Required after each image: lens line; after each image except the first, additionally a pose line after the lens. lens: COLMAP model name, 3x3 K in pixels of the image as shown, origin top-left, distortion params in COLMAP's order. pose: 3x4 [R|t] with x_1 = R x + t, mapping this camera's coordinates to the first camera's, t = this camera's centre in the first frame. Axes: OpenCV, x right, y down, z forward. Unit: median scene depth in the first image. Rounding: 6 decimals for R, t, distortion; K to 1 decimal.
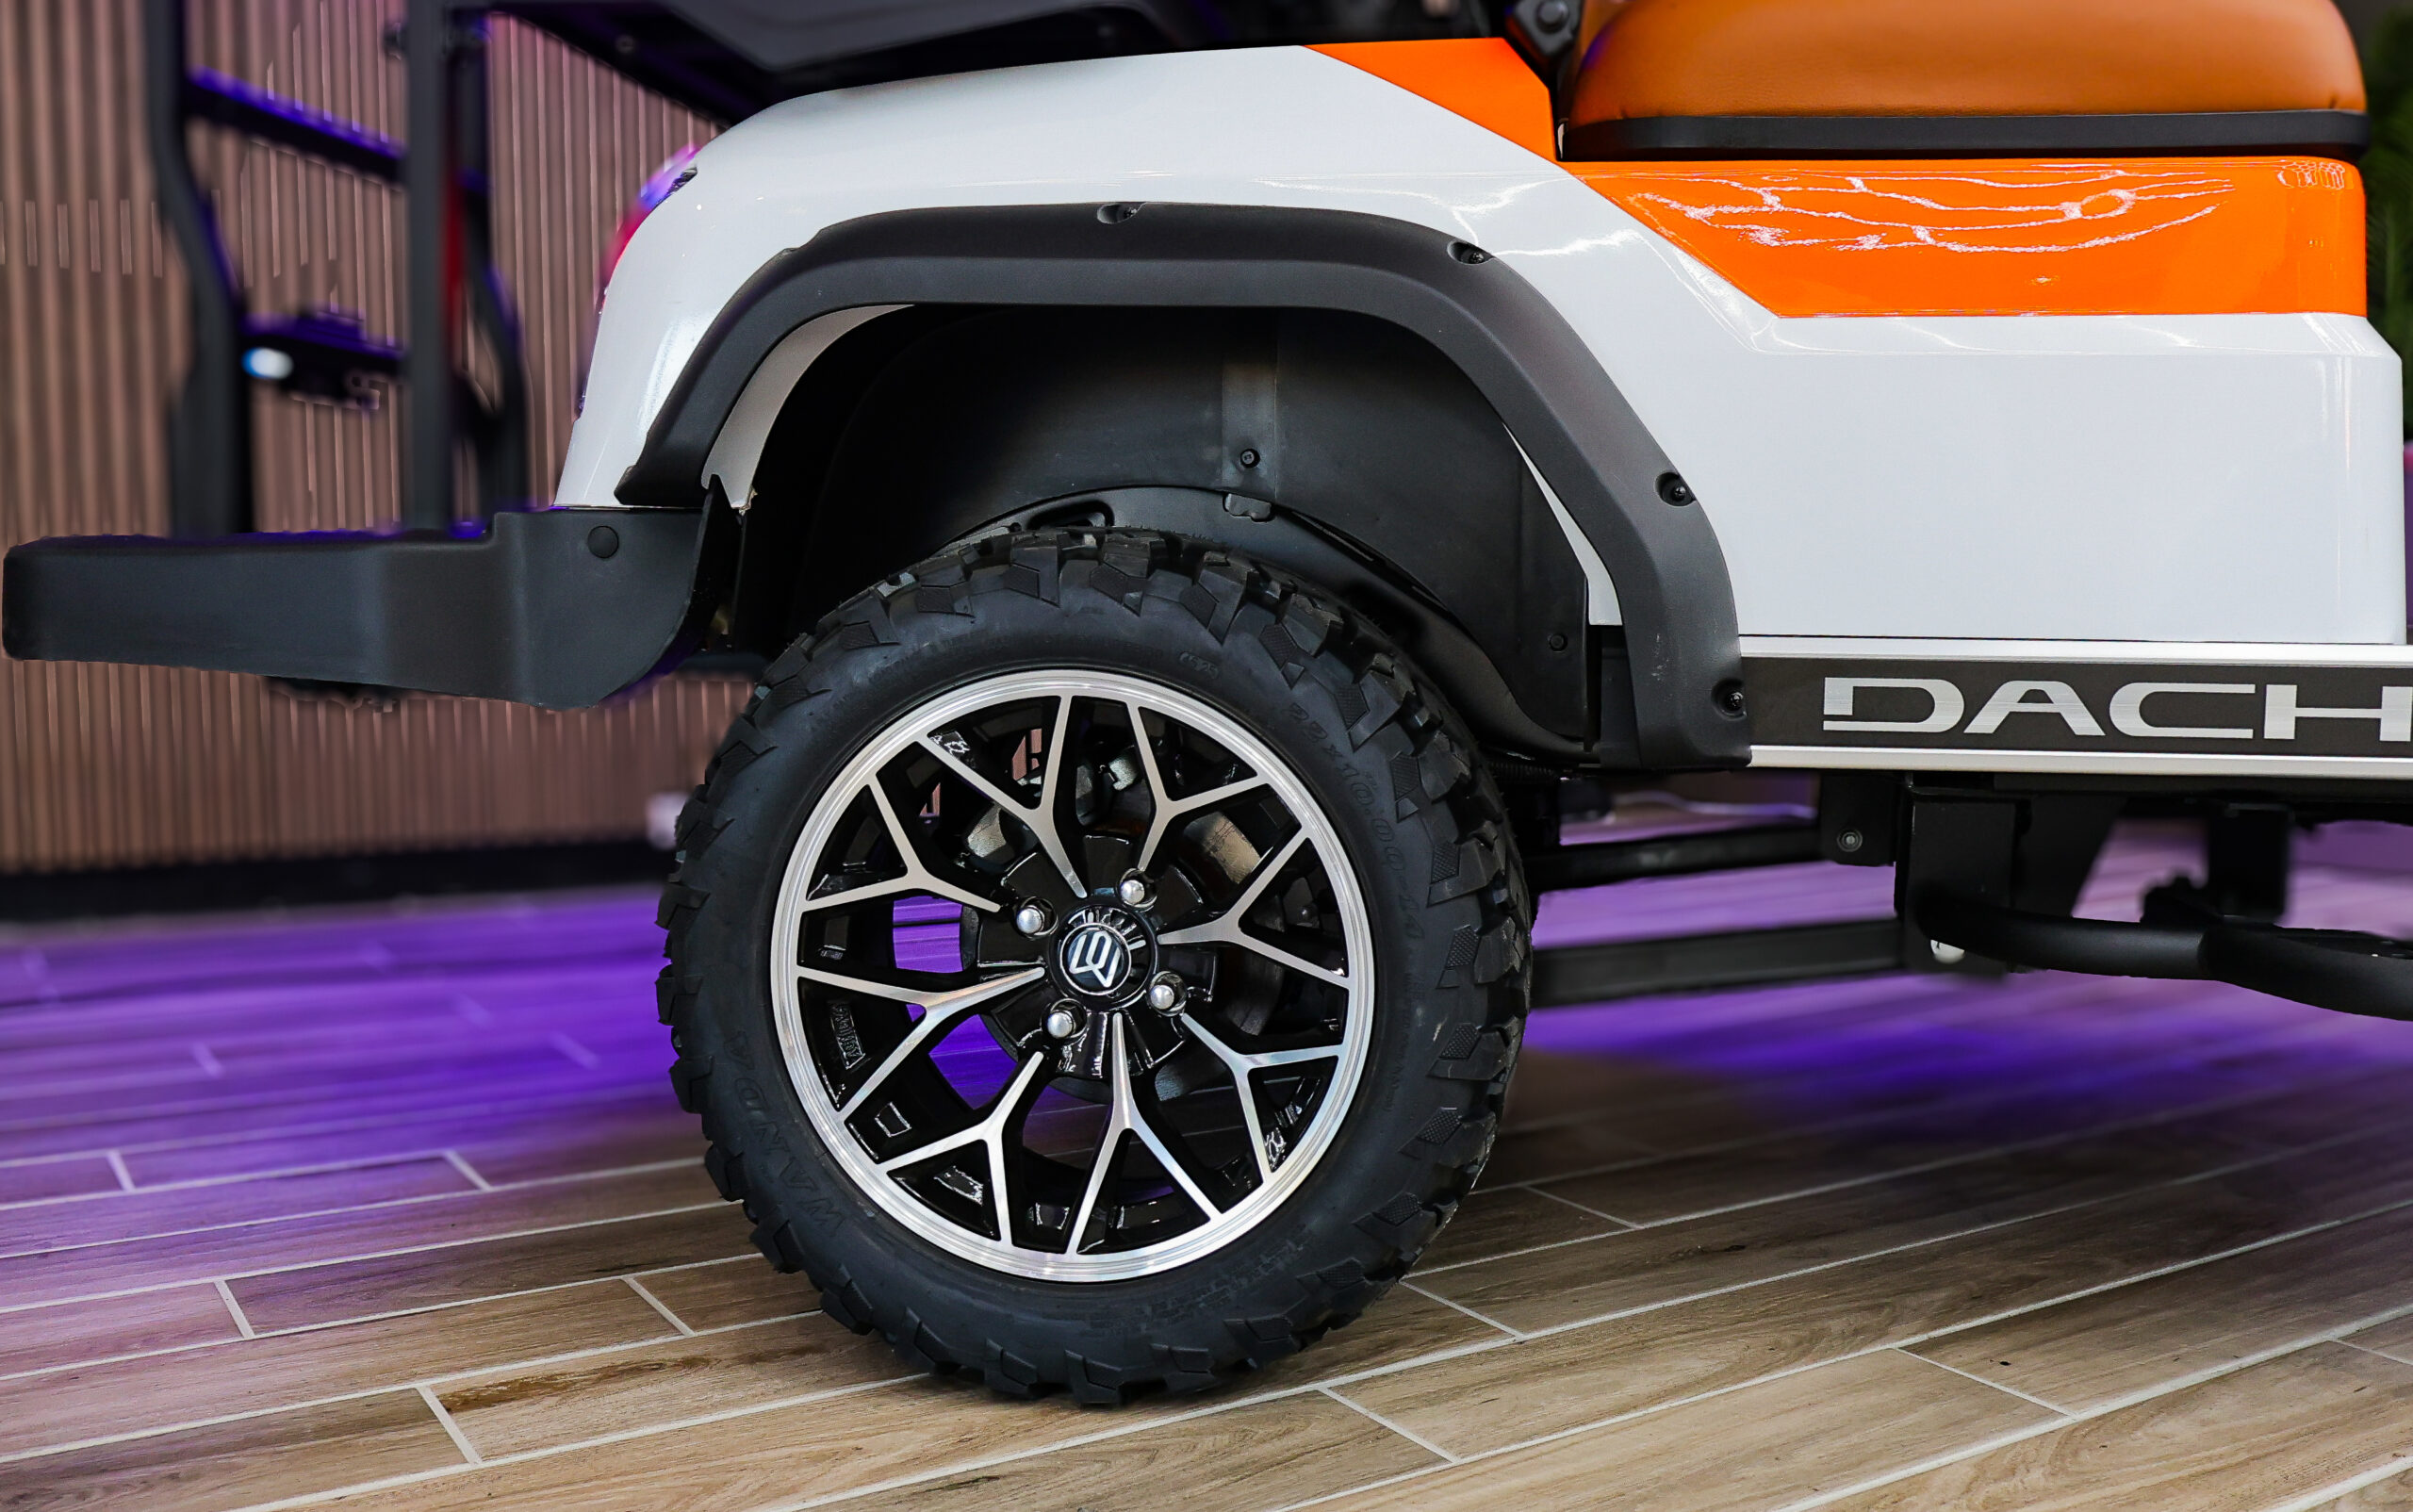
lens RADIAL K [[2248.1, 0, 1133.6], [0, 2248.1, 679.8], [0, 0, 1]] dist [-0.023588, 0.000000]
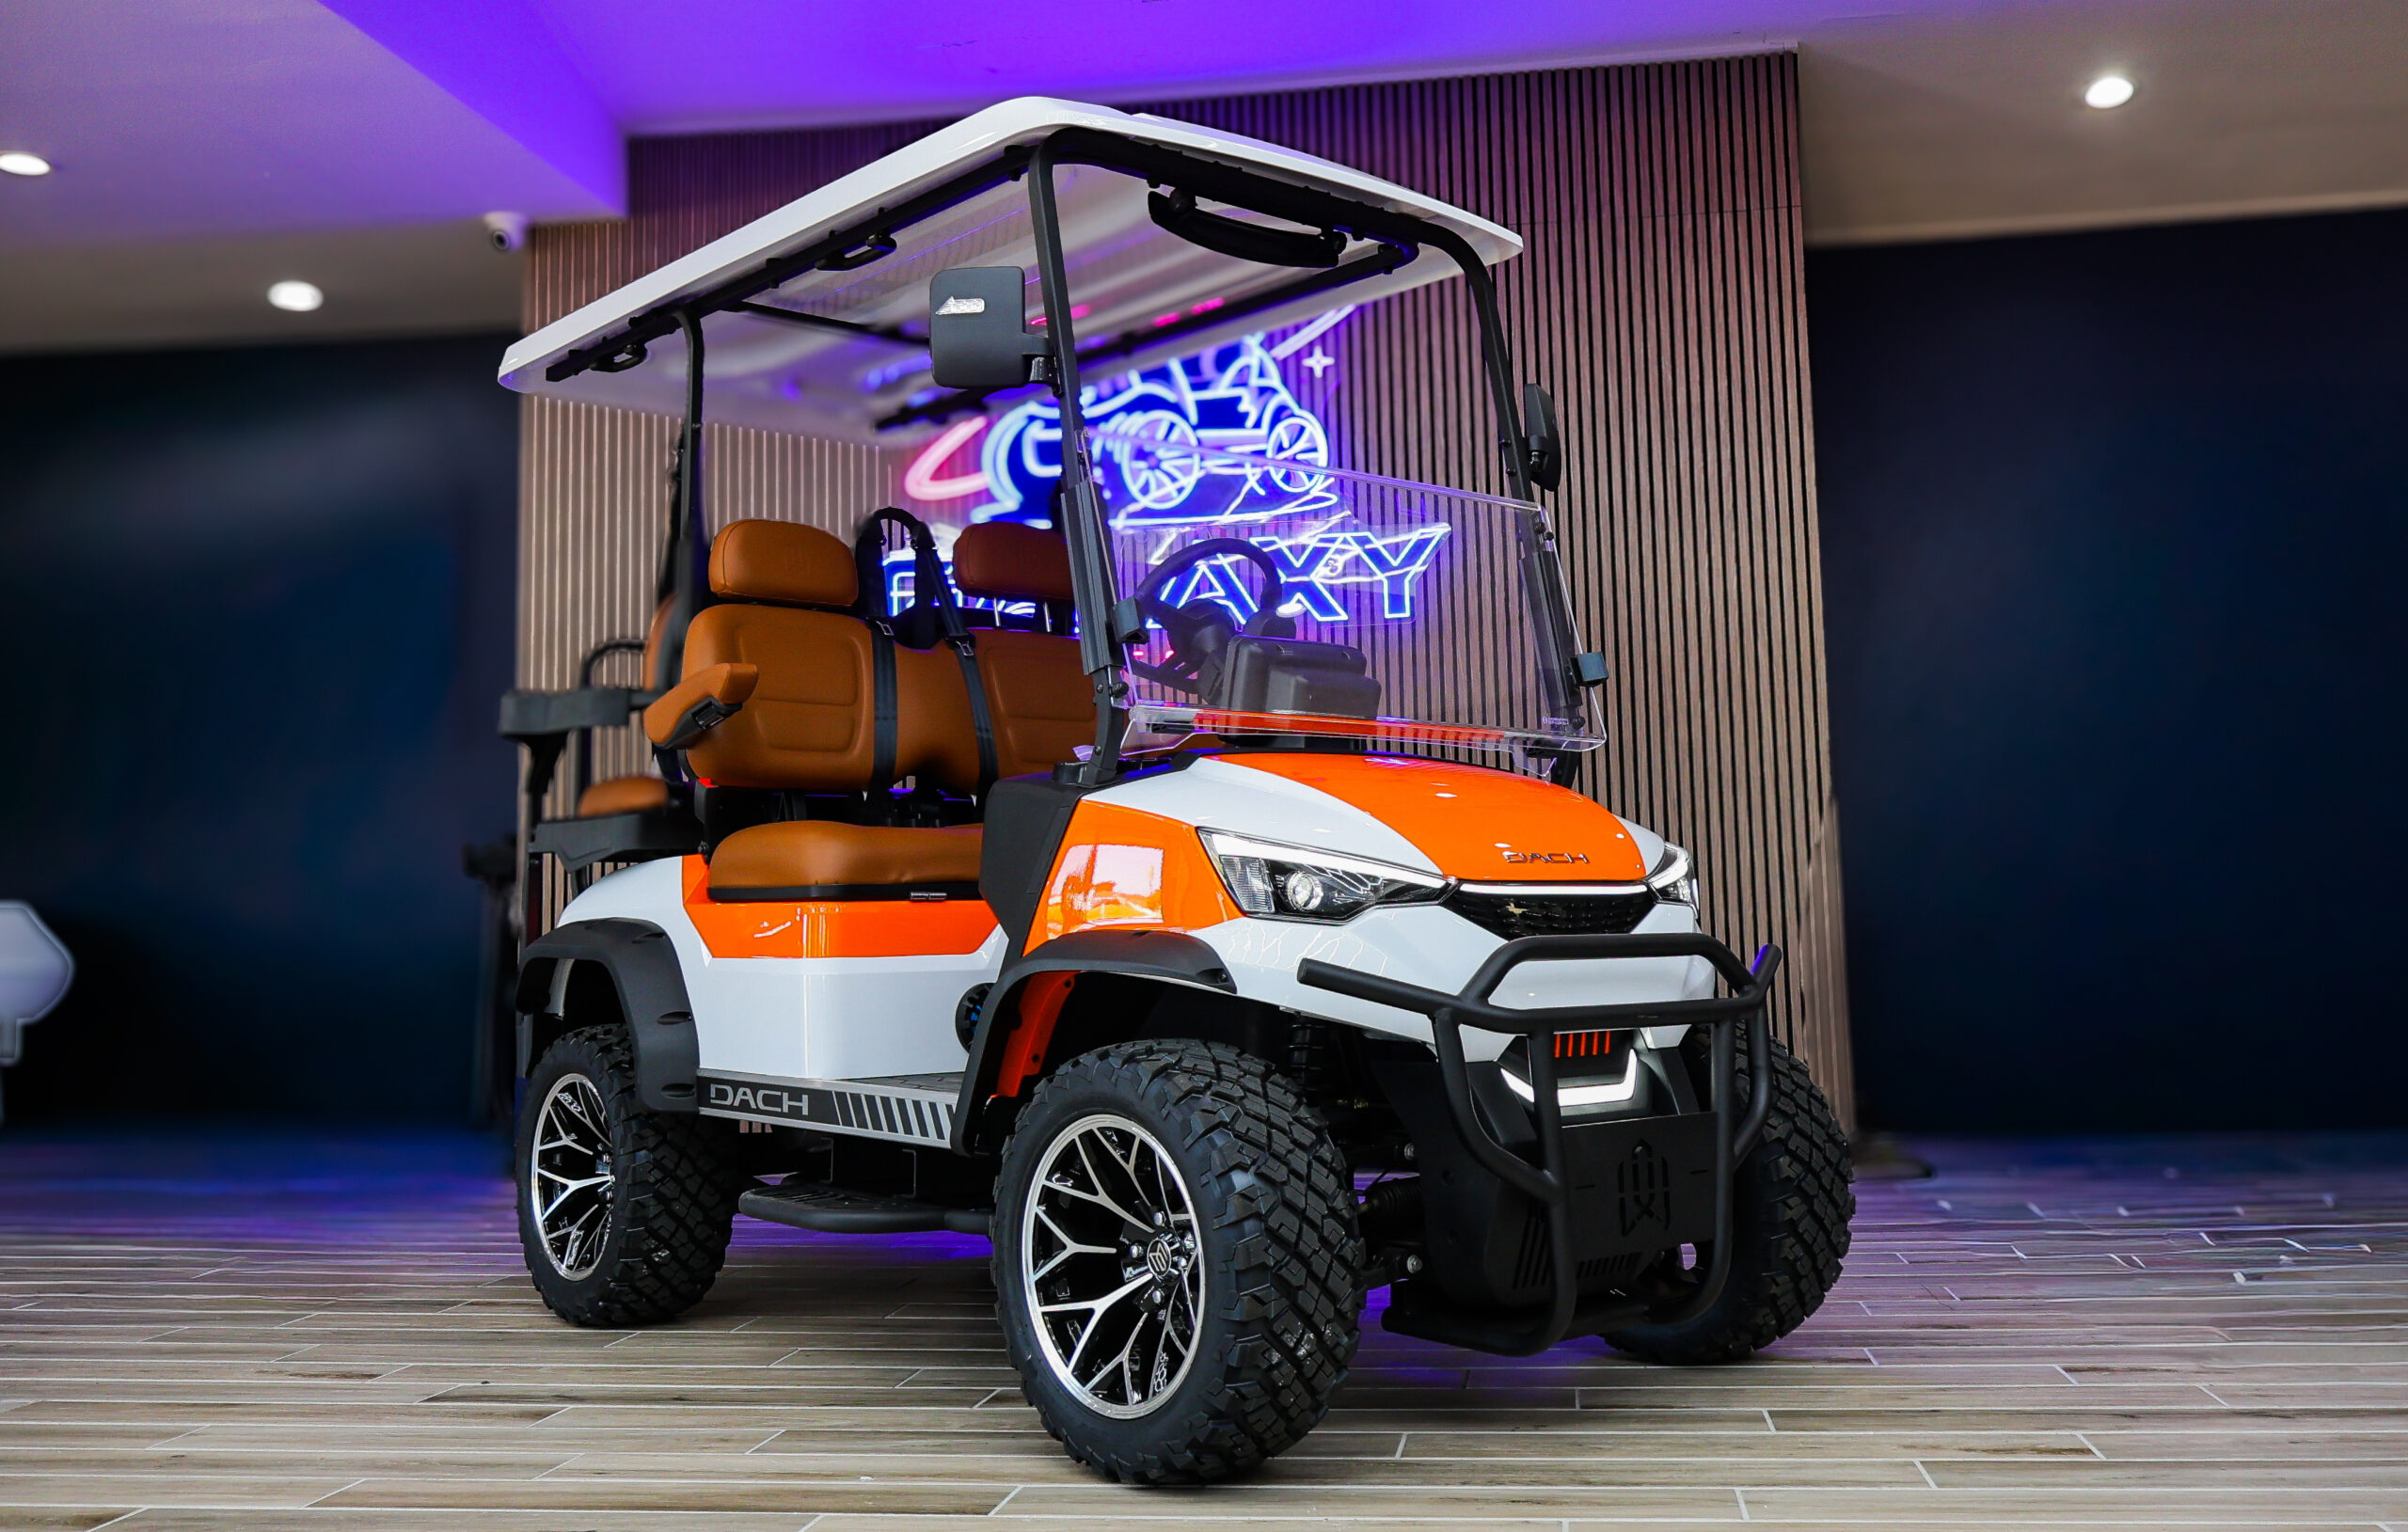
lens RADIAL K [[2204.3, 0, 1218.5], [0, 2204.3, 772.5], [0, 0, 1]] dist [-0.010378, -0.013065]
pose [[0.752280, -0.056801, -0.656391, 2.644051], [-0.034332, 0.991543, -0.125151, -0.065798], [0.657949, 0.116684, 0.743968, -0.712400]]
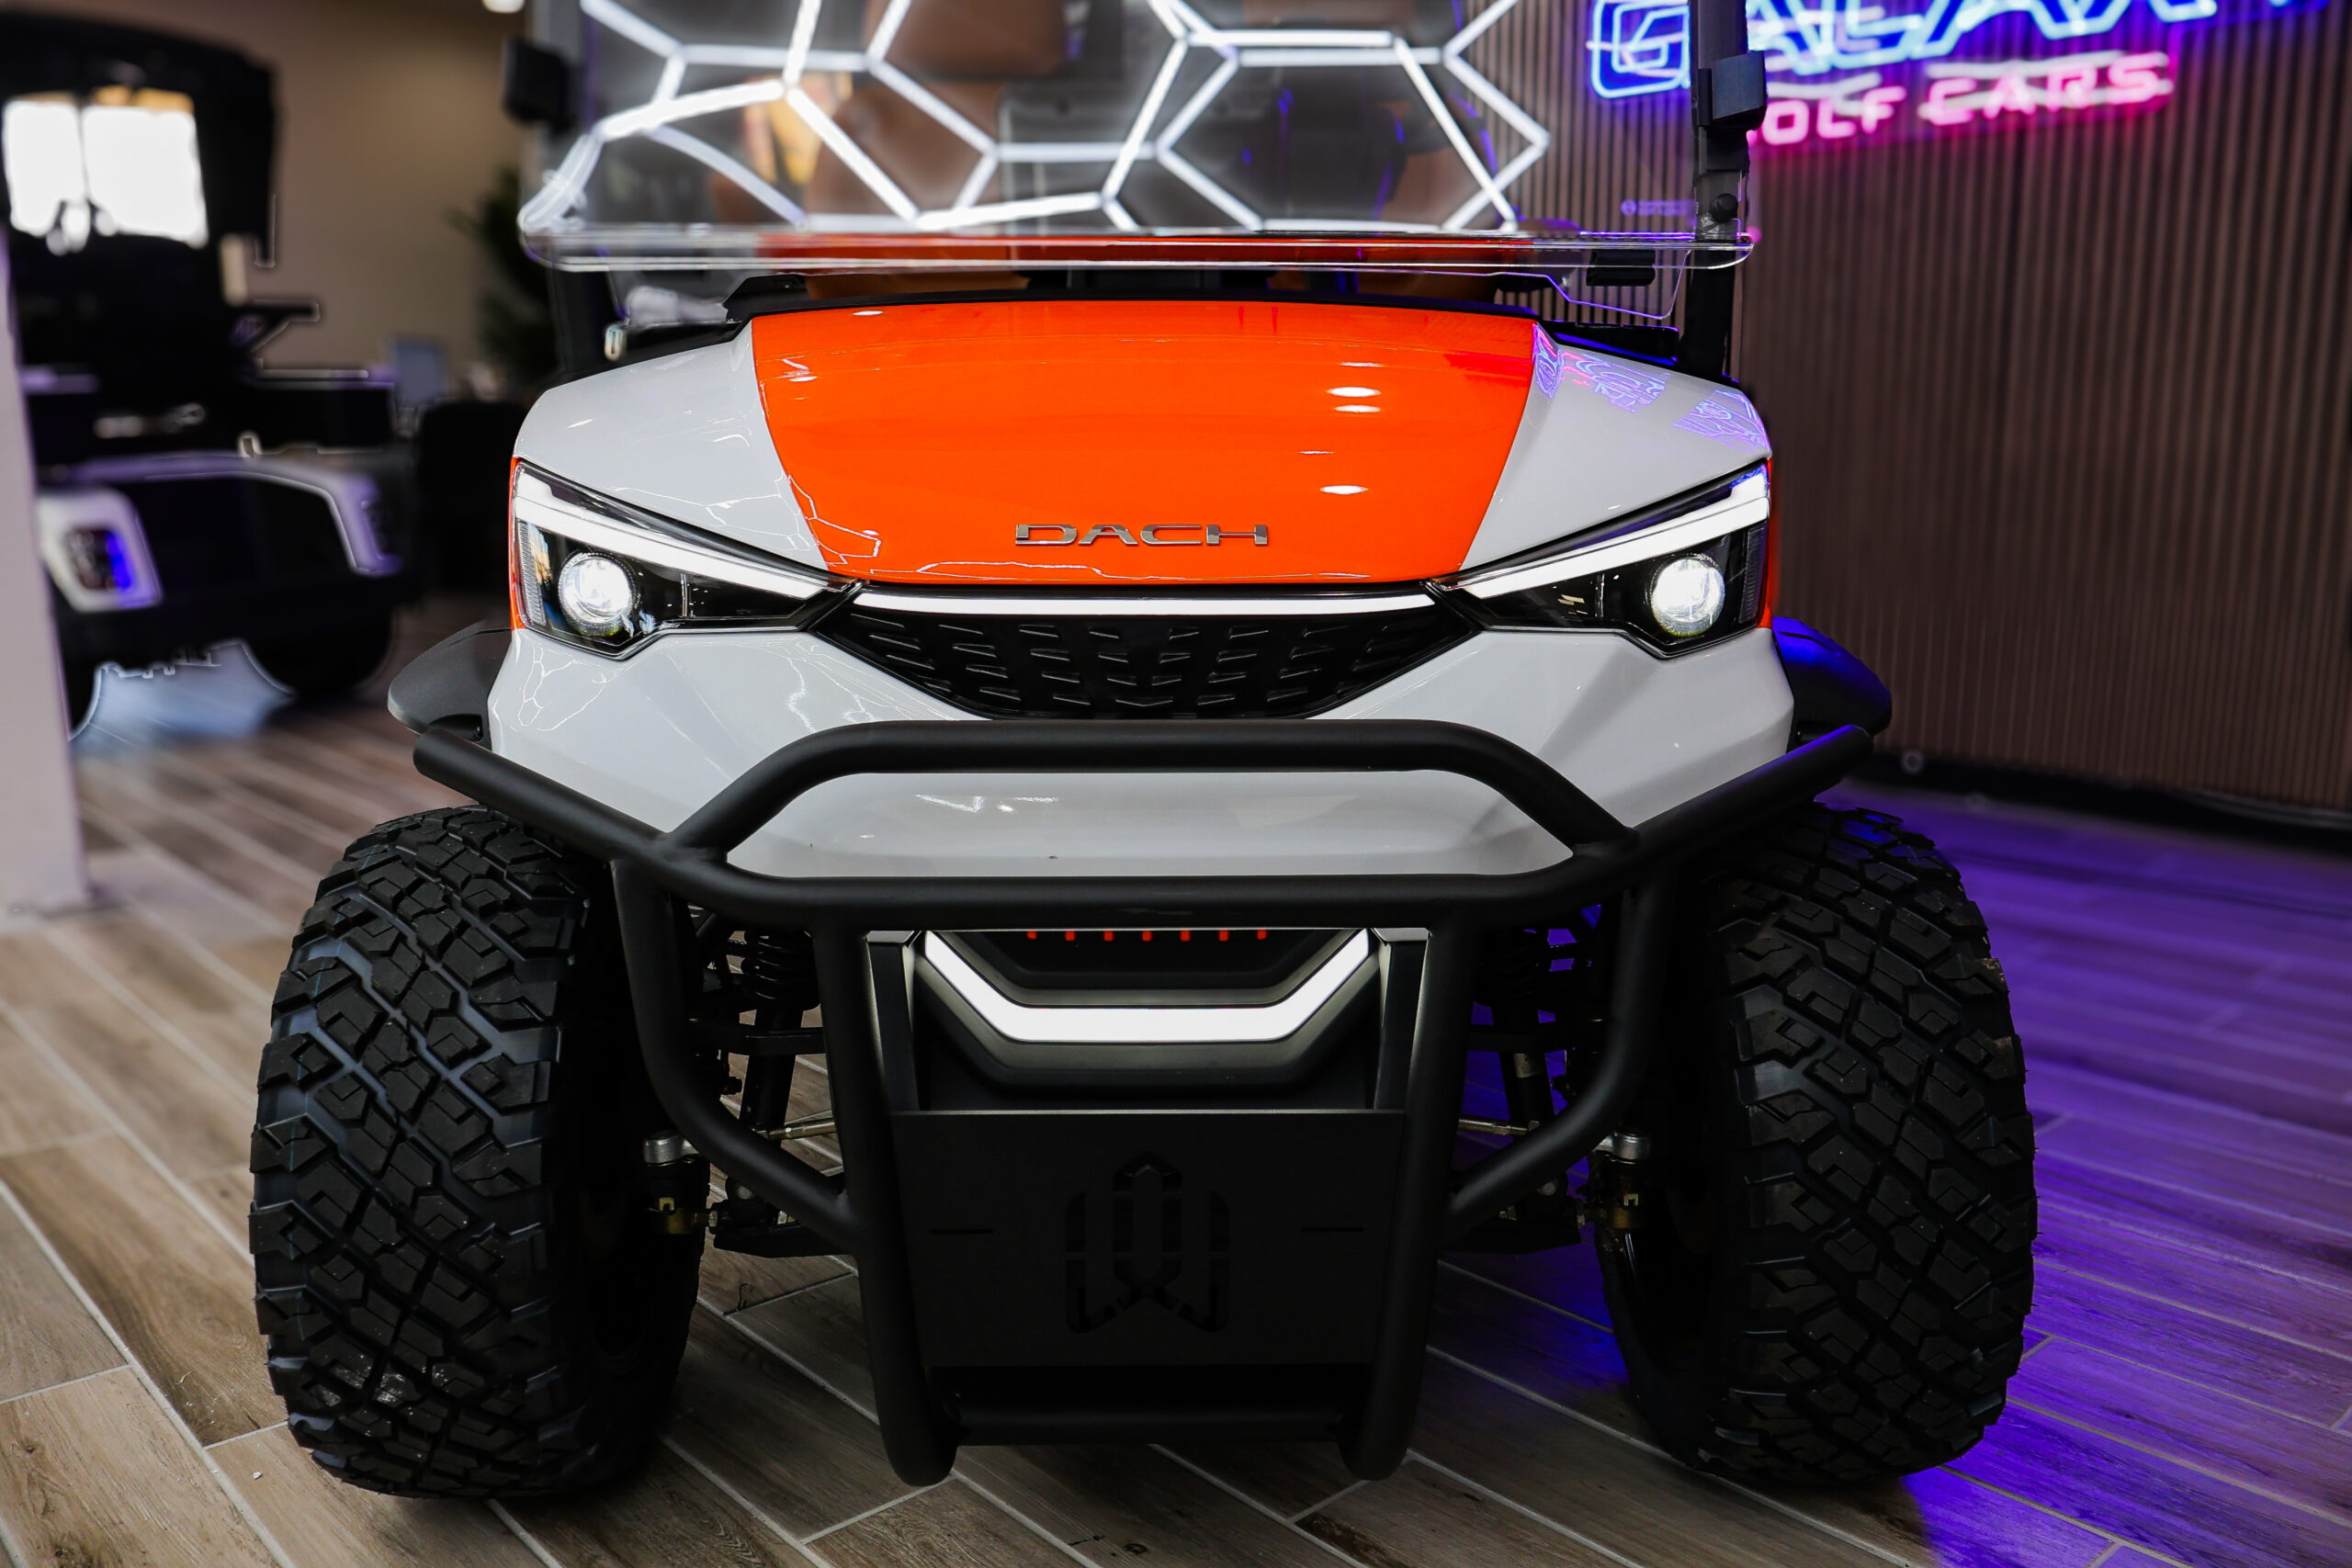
lens RADIAL K [[1947.6, 0, 1179.3], [0, 1947.6, 766.5], [0, 0, 1]] dist [-0.038632, 0.005818]
pose [[0.157361, 0.194885, -0.968120, 2.365923], [-0.070716, 0.980041, 0.185790, -0.344380], [0.985006, 0.039226, 0.168002, 1.079641]]
